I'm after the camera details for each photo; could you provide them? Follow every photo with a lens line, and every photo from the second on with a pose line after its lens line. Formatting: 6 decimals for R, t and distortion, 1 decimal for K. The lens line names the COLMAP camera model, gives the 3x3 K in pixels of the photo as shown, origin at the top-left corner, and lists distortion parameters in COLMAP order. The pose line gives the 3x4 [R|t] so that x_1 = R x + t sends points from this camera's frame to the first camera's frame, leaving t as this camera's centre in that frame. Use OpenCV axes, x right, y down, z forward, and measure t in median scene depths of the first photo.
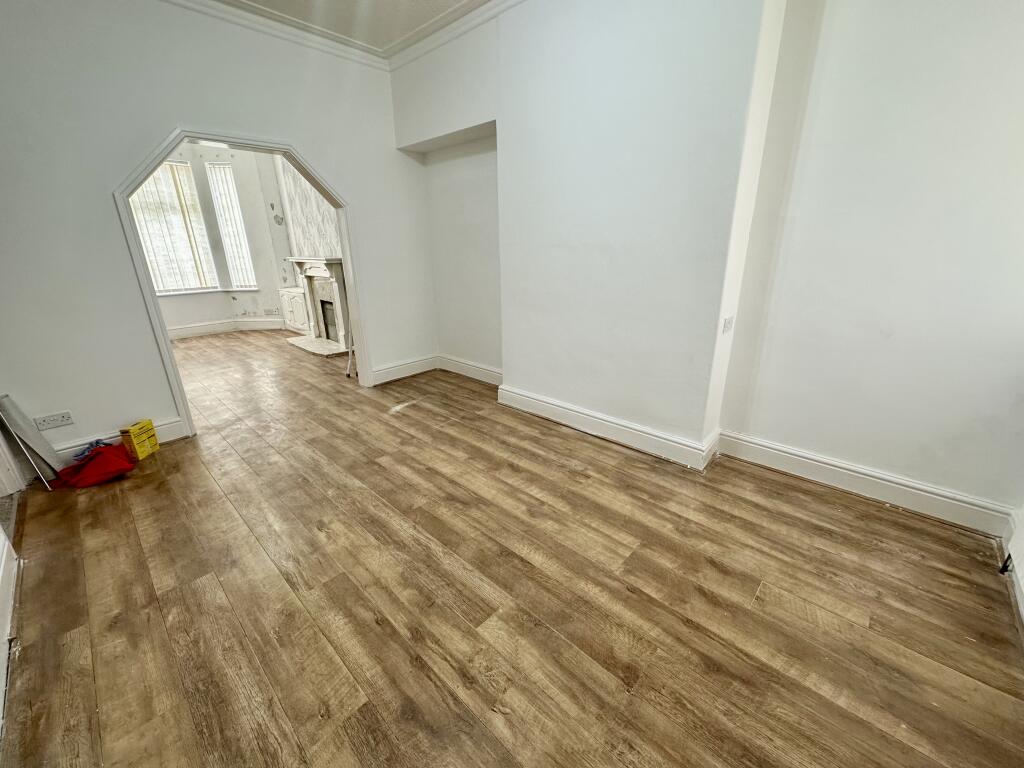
lens RADIAL K [[407.8, 0, 511.8], [0, 407.8, 386.0], [0, 0, 1]] dist [-0.001722, 0.000315]
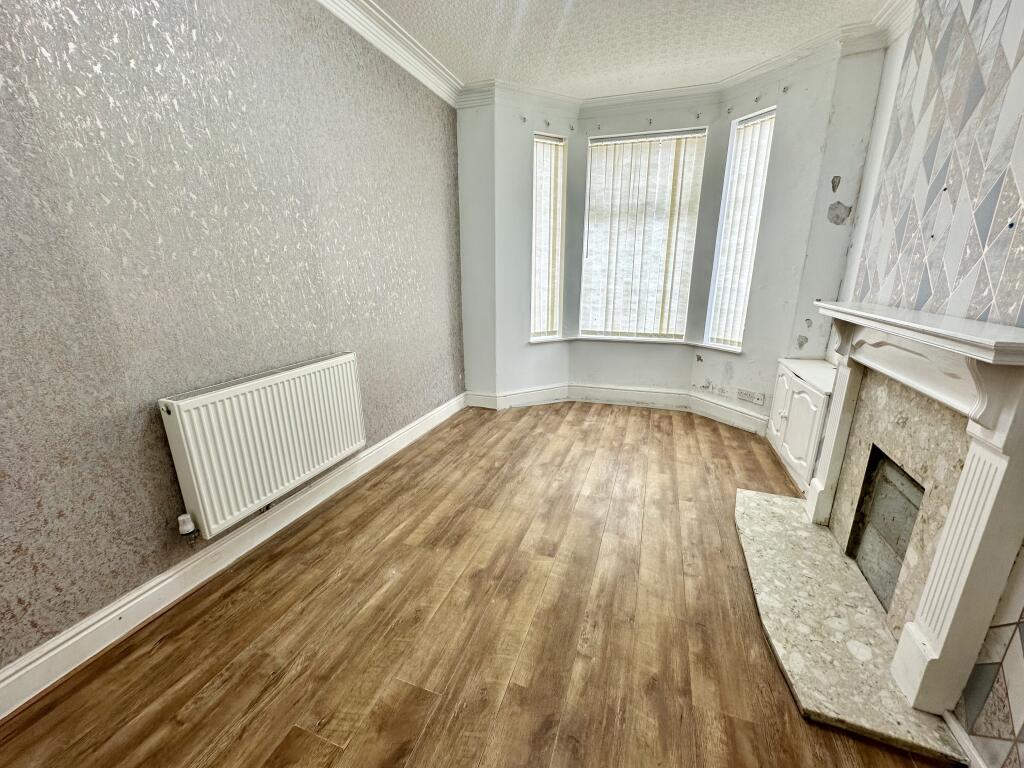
lens RADIAL K [[407.8, 0, 510.8], [0, 407.8, 386.8], [0, 0, 1]] dist [-0.001722, 0.000315]
pose [[0.398936, 0.259315, -0.879549, -0.279947], [-0.302076, 0.942806, 0.140952, -0.186383], [0.865795, 0.209460, 0.454452, 0.536648]]
